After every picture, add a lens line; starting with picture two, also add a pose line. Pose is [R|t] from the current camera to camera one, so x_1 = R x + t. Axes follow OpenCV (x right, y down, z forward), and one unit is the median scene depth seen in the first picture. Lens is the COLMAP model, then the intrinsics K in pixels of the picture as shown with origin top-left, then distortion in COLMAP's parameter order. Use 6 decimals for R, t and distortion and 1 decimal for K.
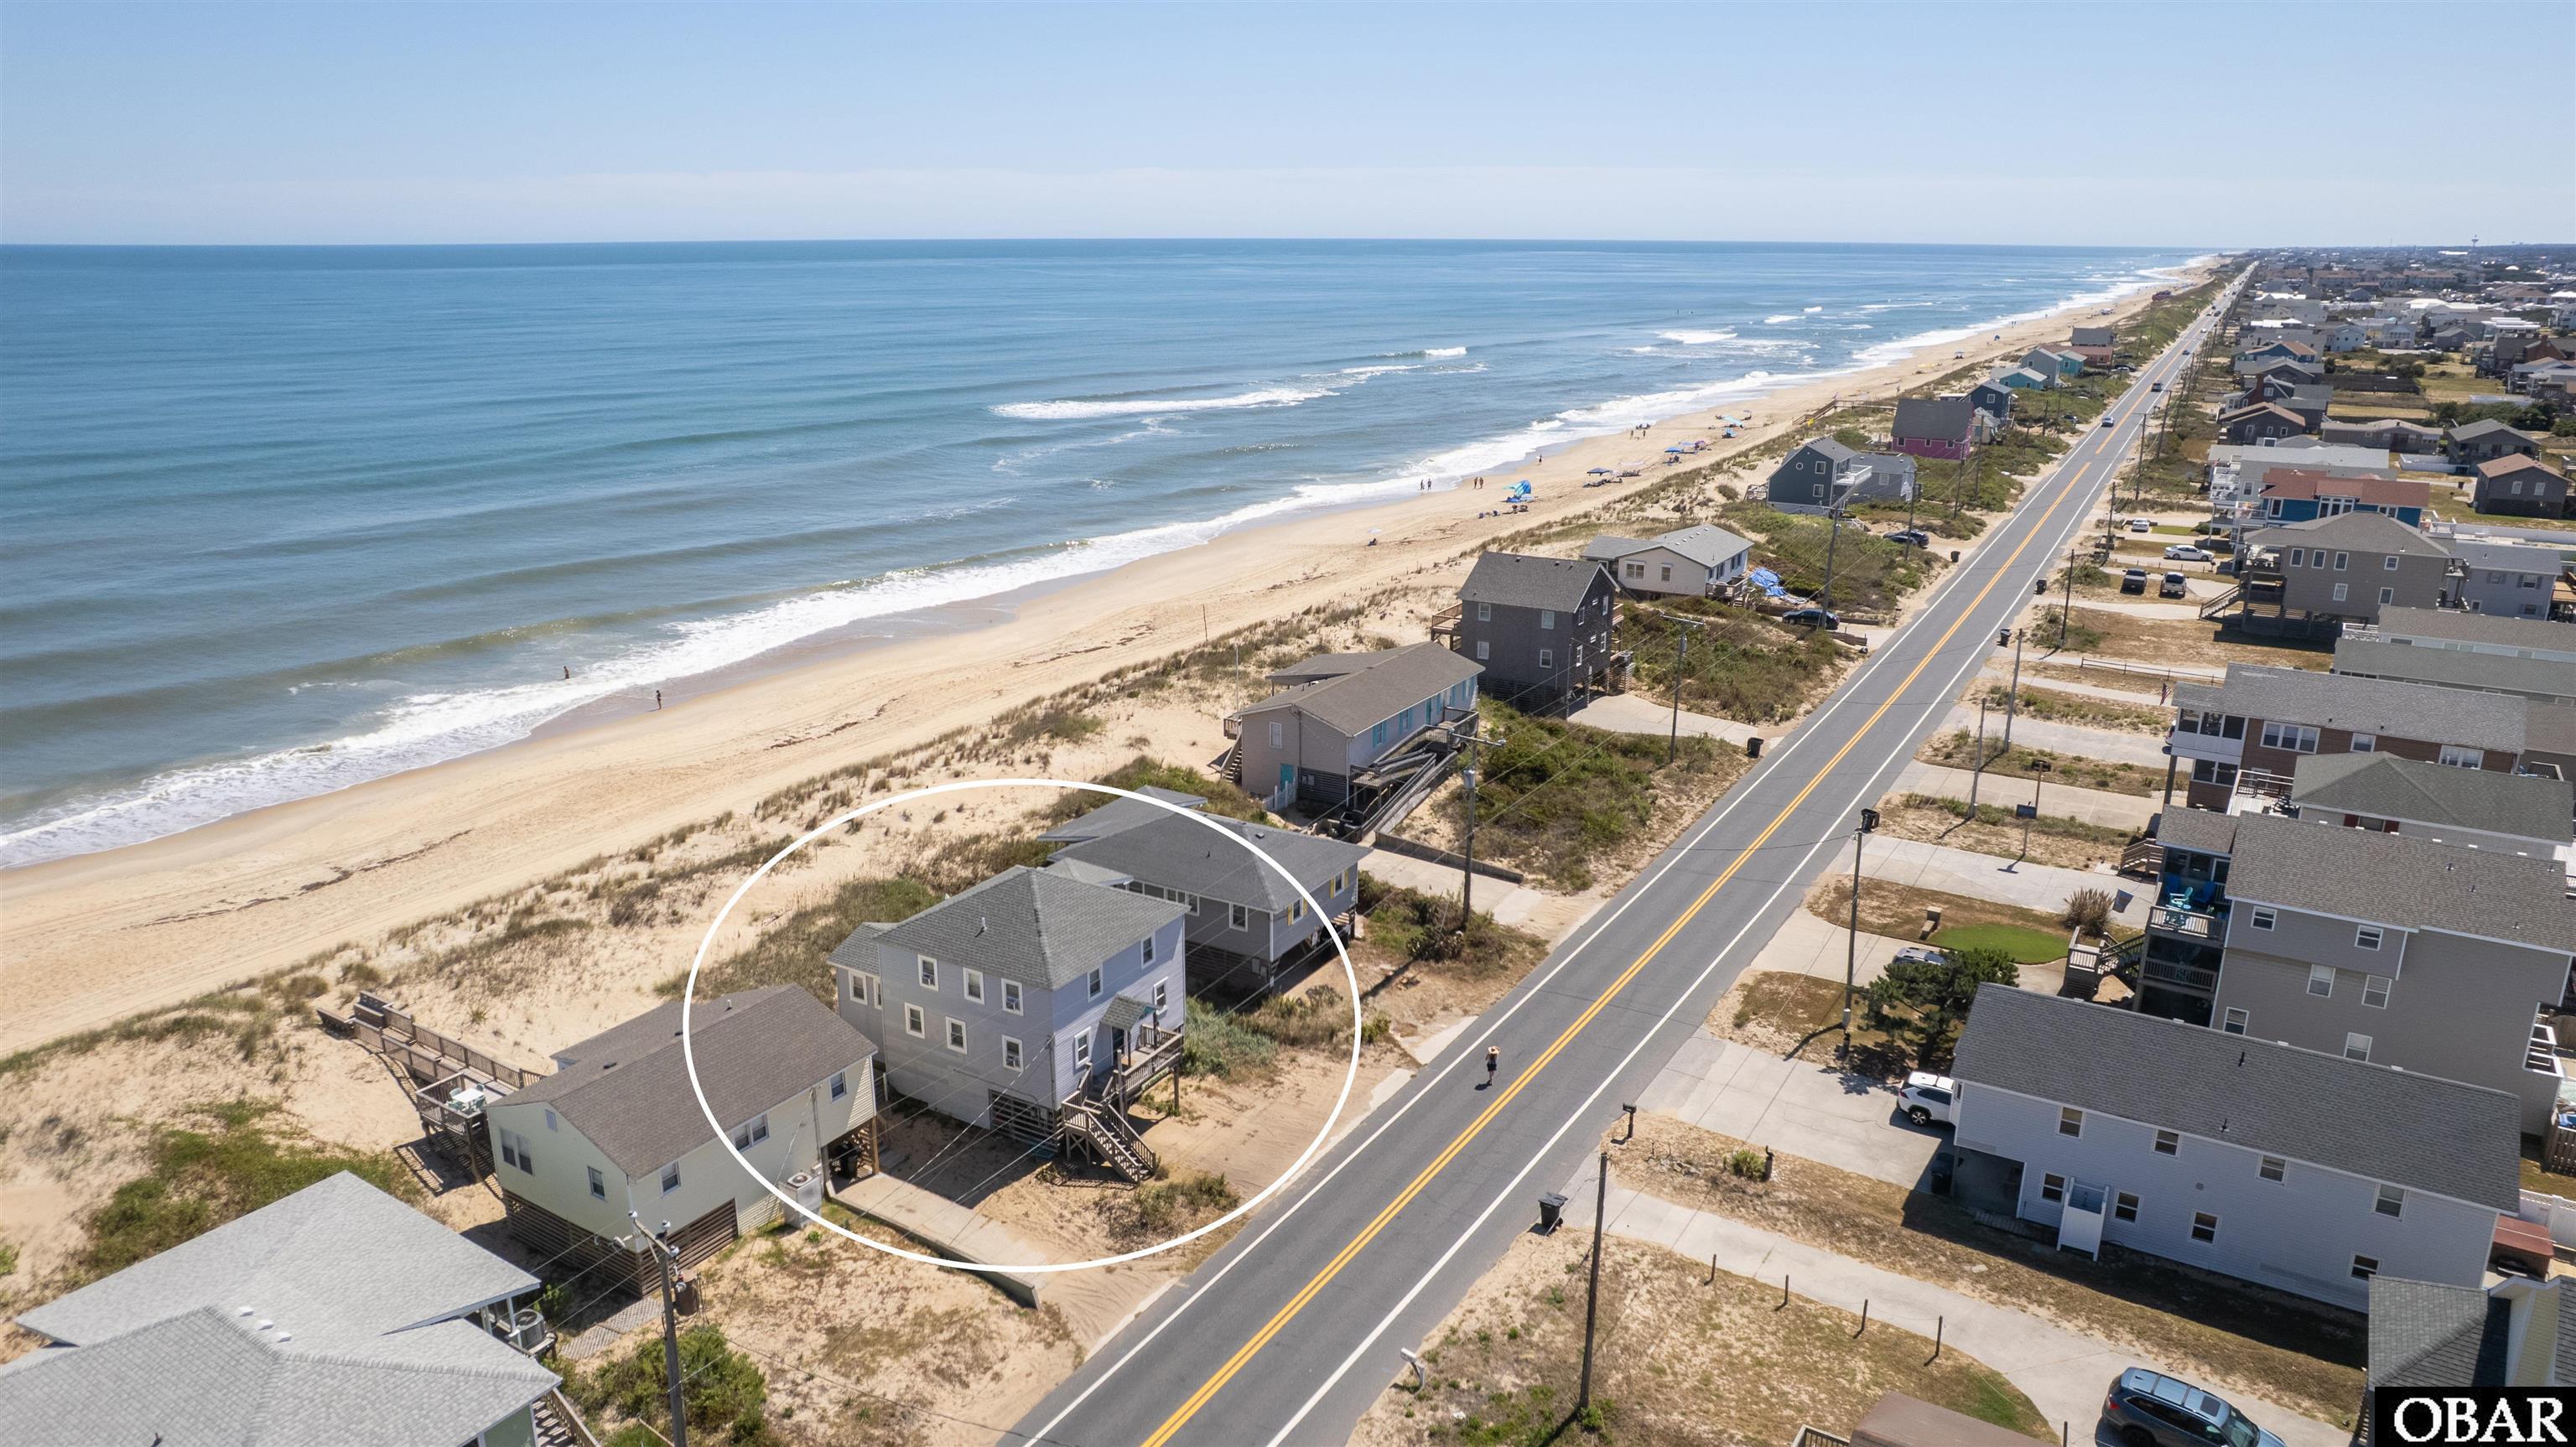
lens RADIAL K [[1678.0, 0, 1288.0], [0, 1678.0, 723.5], [0, 0, 1]] dist [-0.082949, 0.075610]
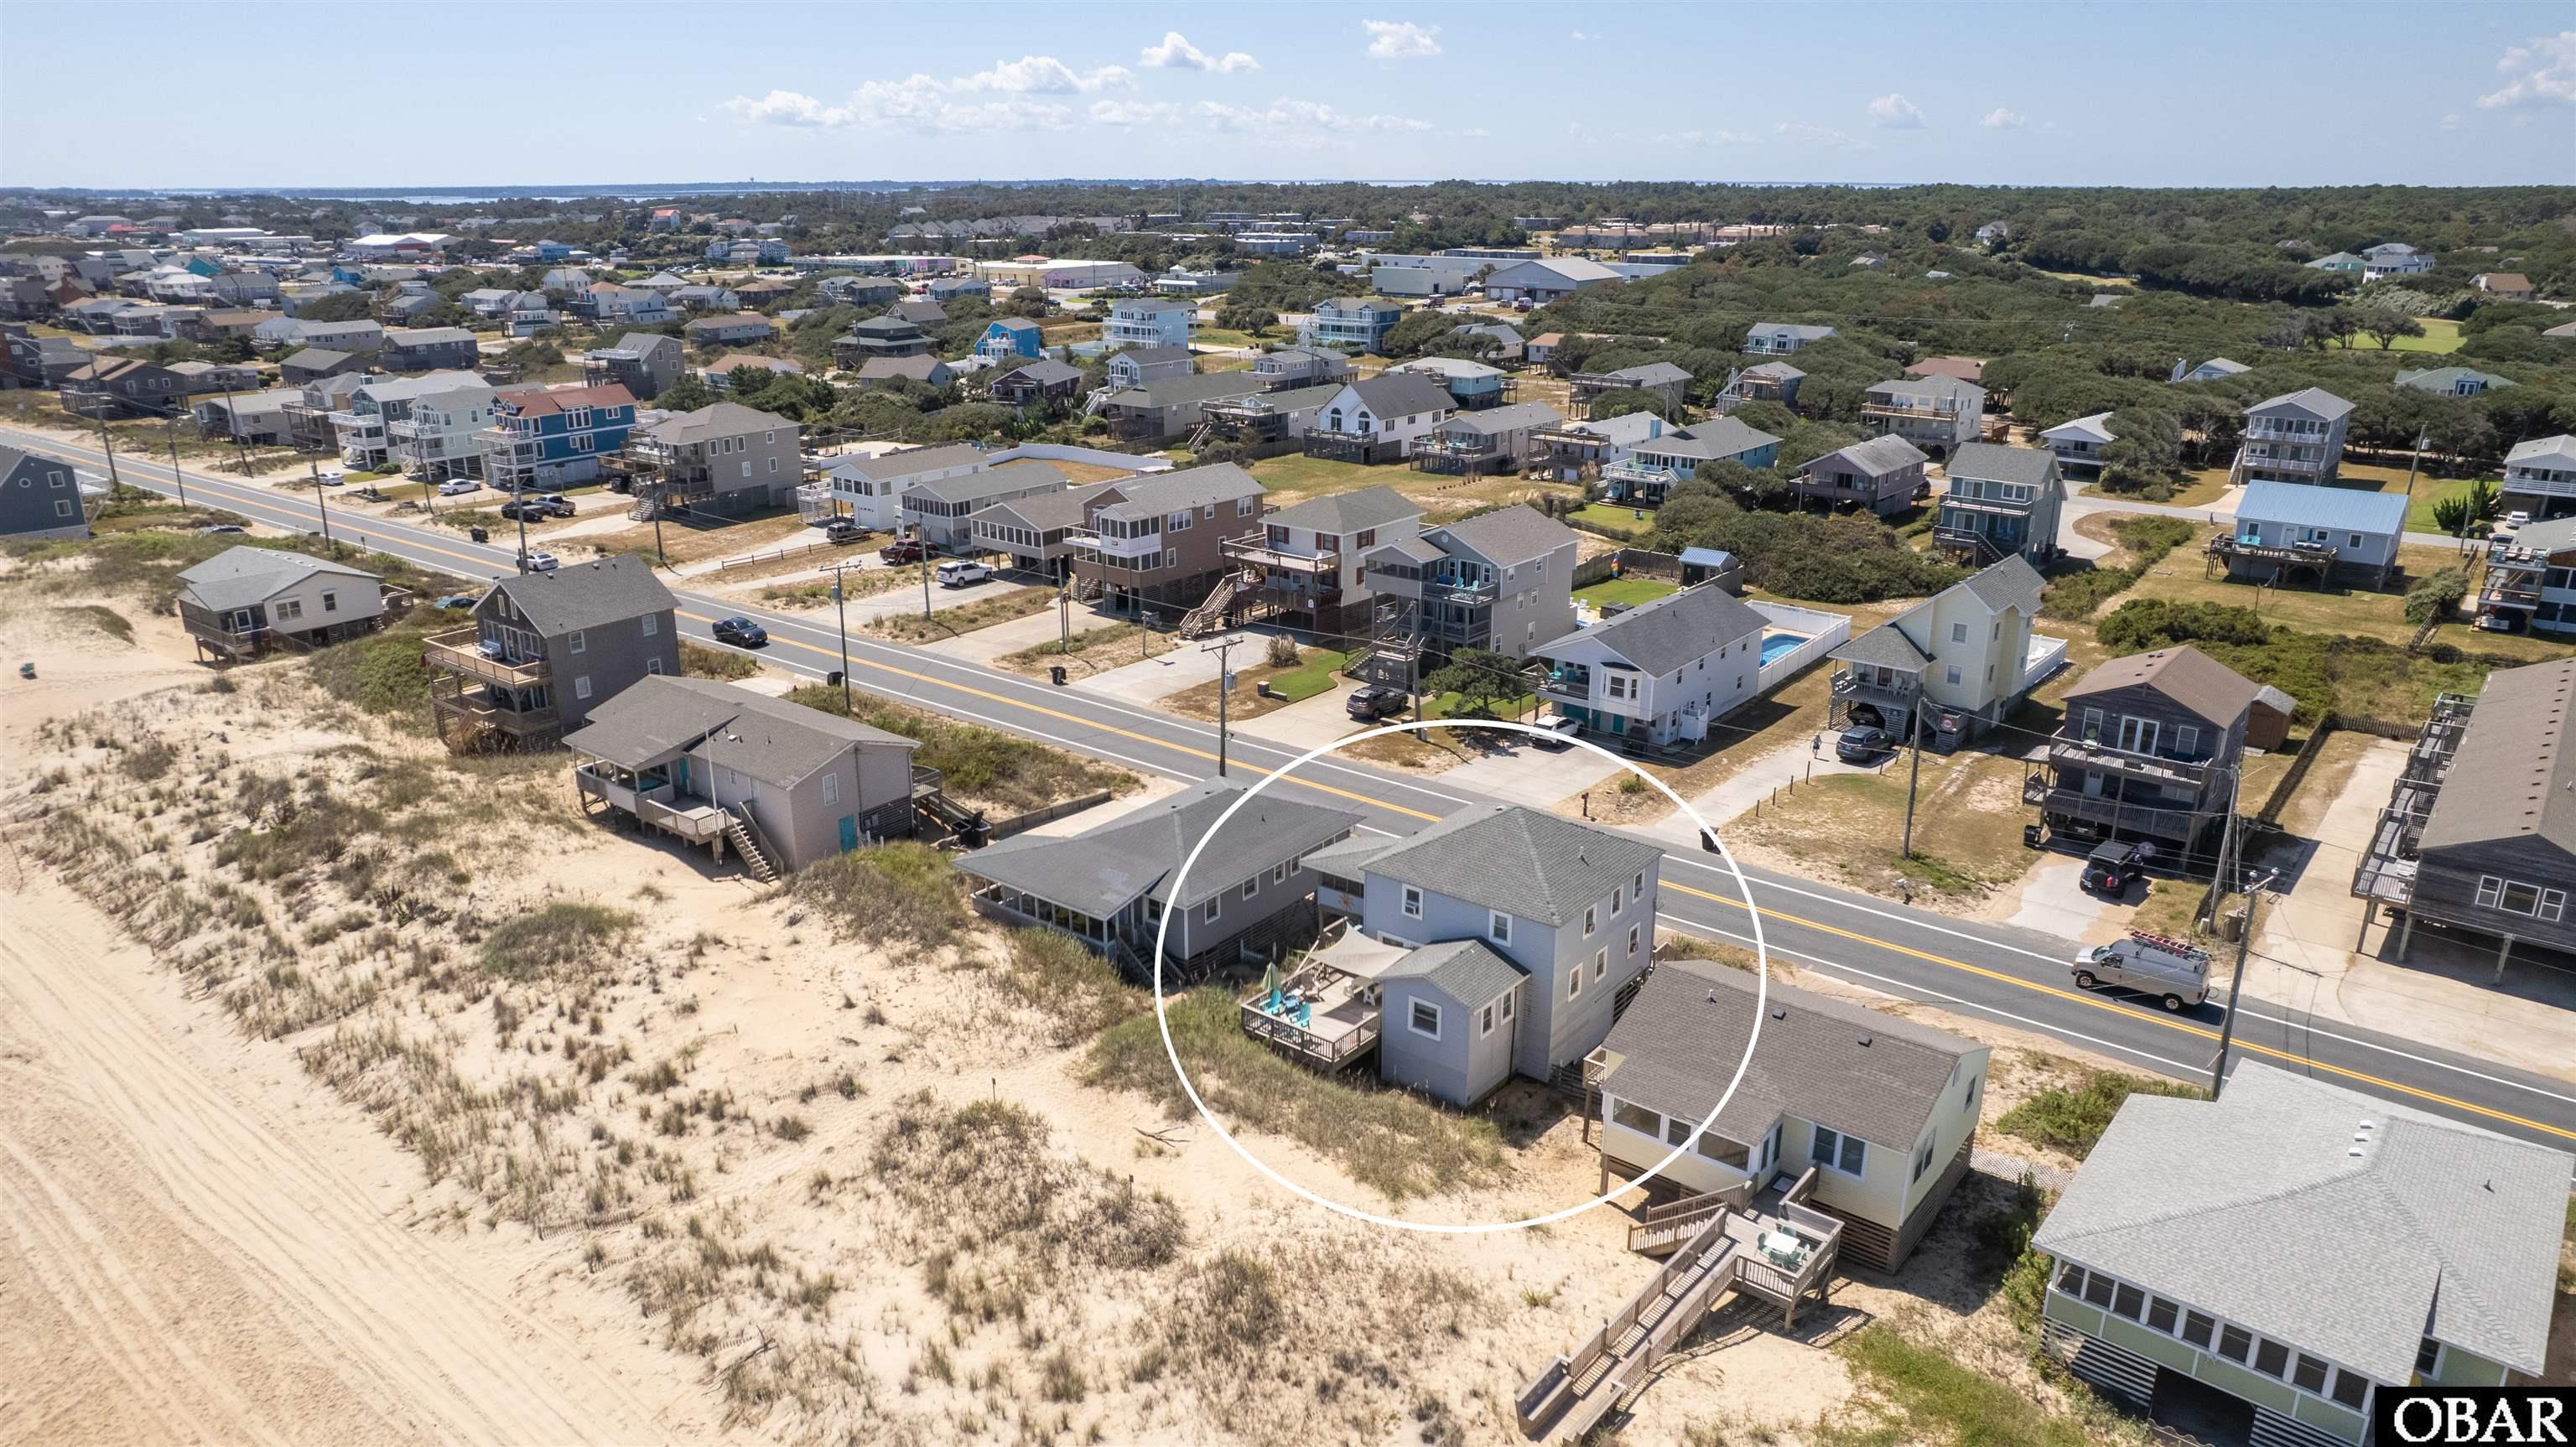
lens RADIAL K [[1649.3, 0, 1288.0], [0, 1649.3, 723.5], [0, 0, 1]] dist [-0.078394, 0.070696]
pose [[0.127254, -0.316183, 0.940125, -0.866440], [0.281344, 0.920408, 0.271469, -0.212757], [-0.951132, 0.229953, 0.206081, 0.725734]]
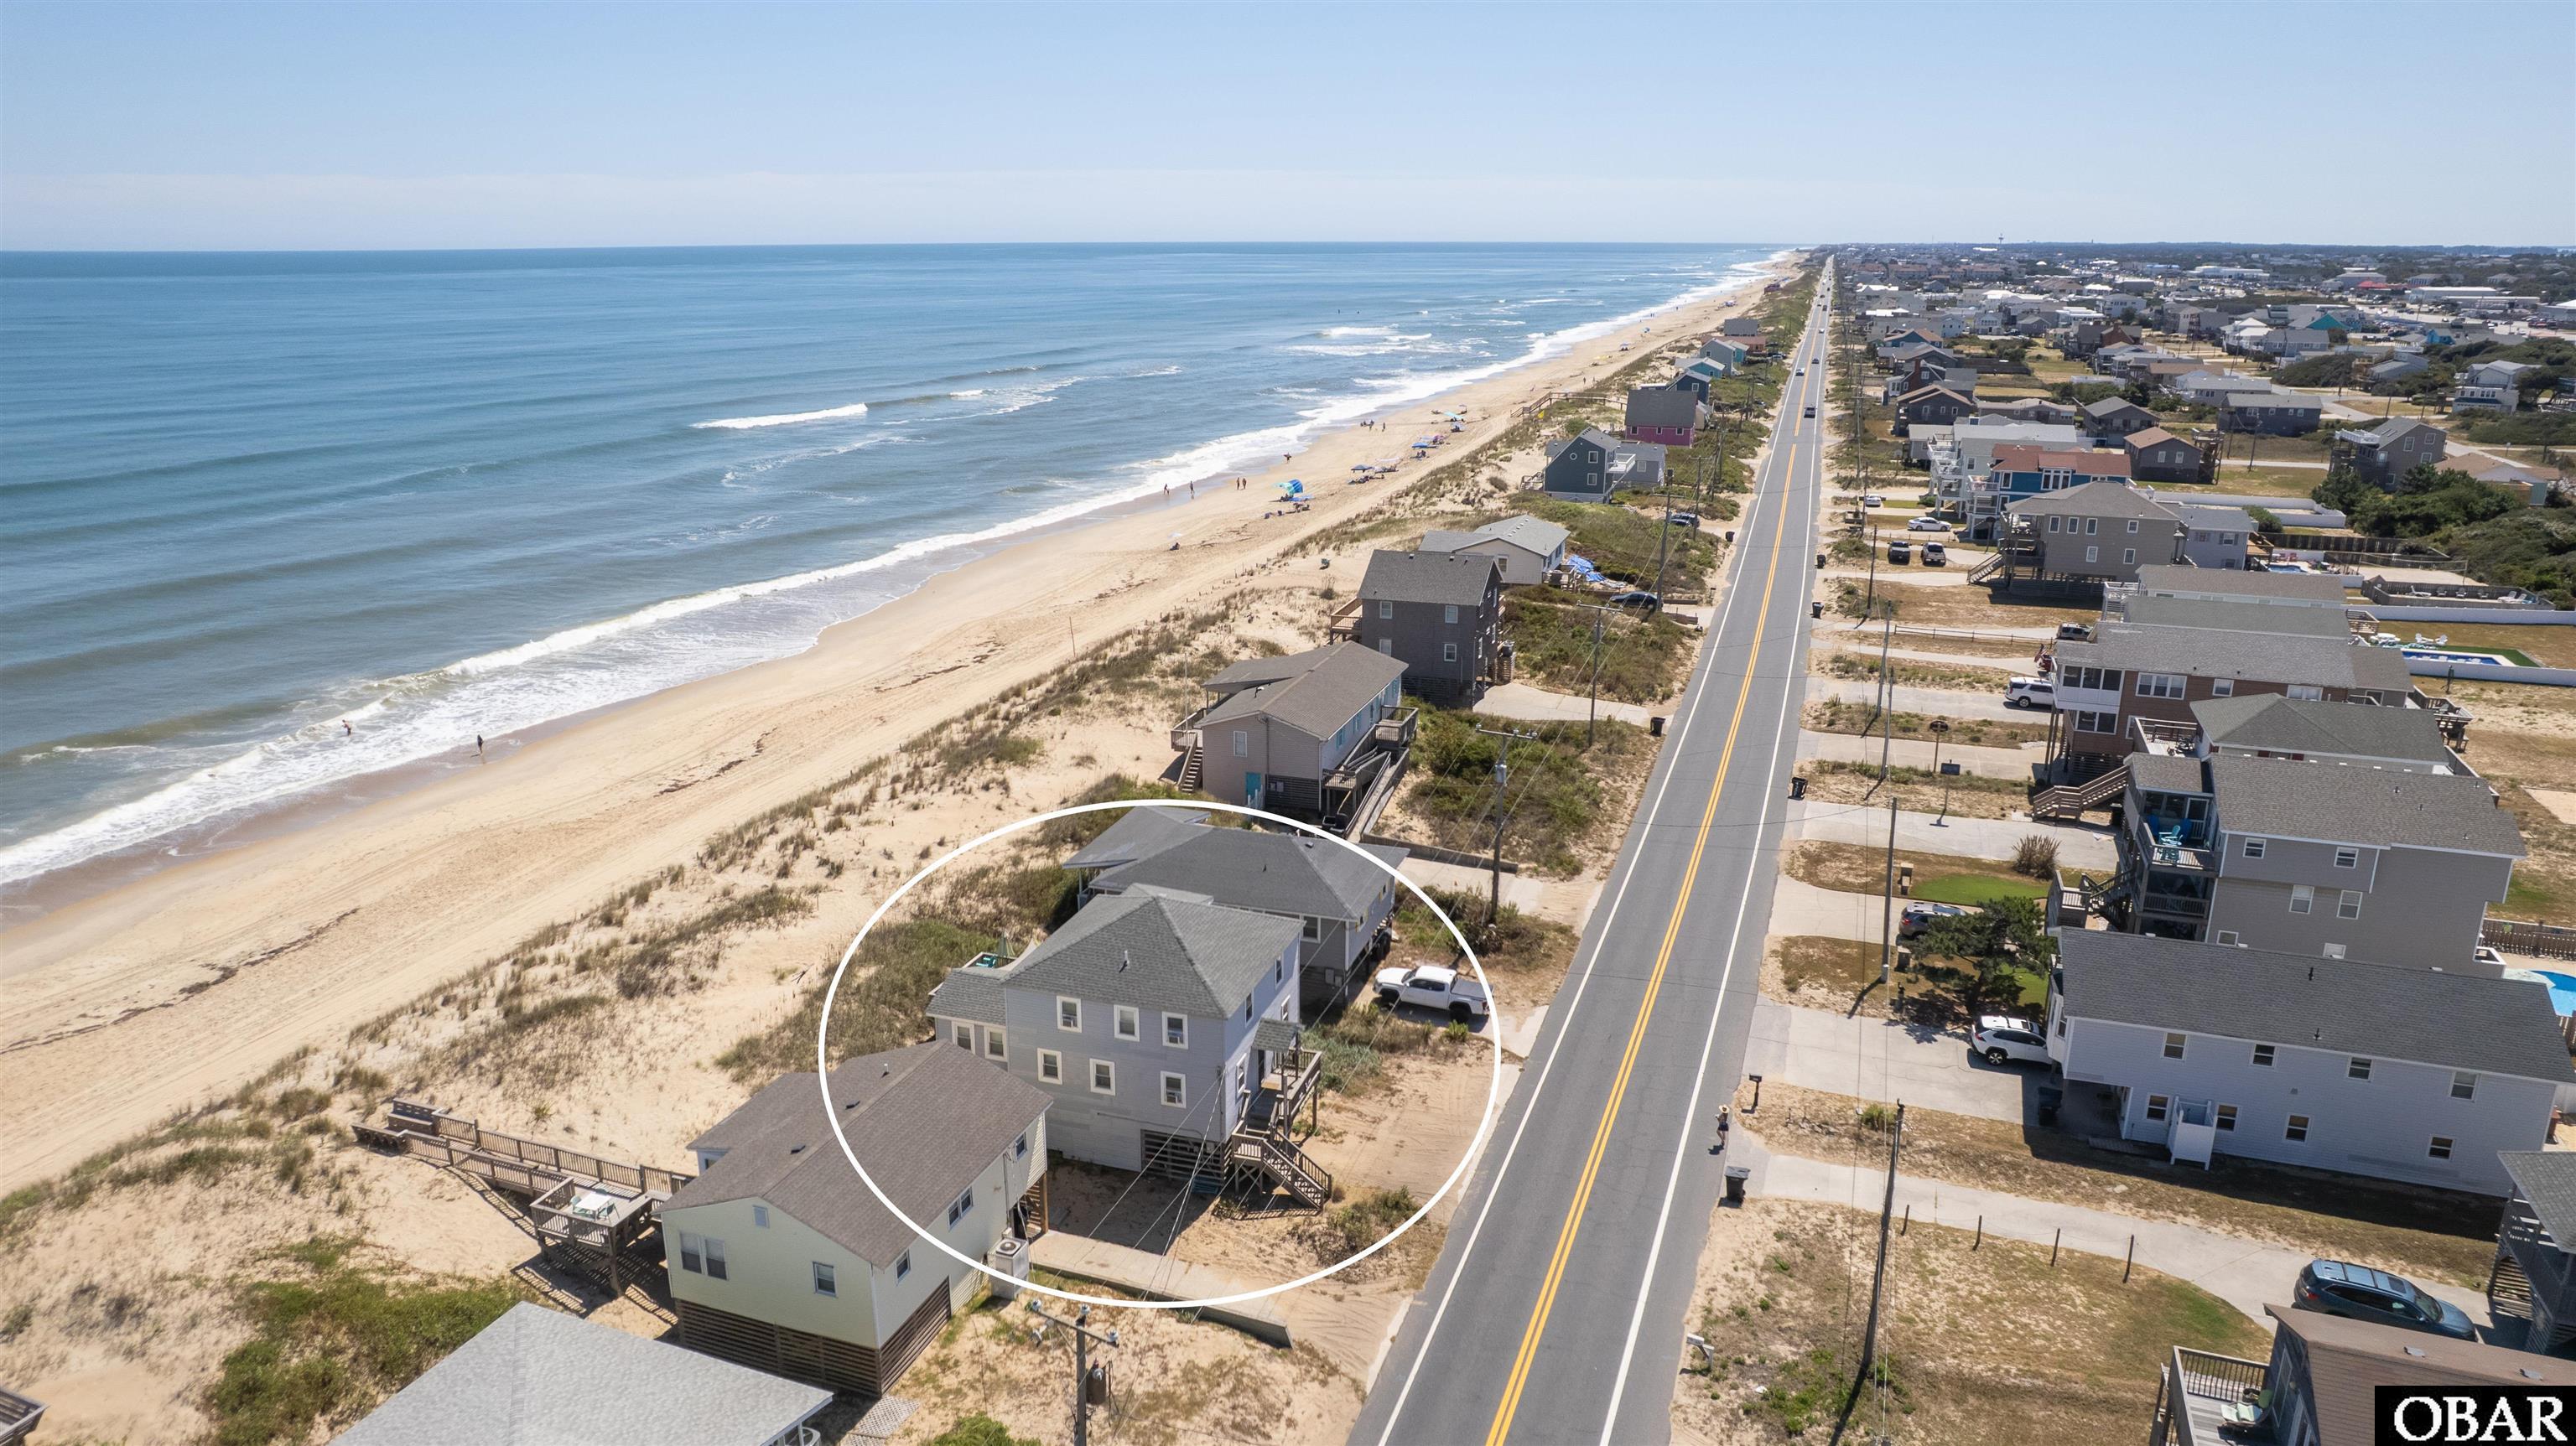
lens RADIAL K [[1677.9, 0, 1288.0], [0, 1677.9, 723.0], [0, 0, 1]] dist [-0.082949, 0.075610]
pose [[0.977140, -0.062296, 0.203264, -0.213424], [0.062703, 0.998022, 0.004443, -0.009359], [-0.203138, 0.008404, 0.979114, 0.034156]]
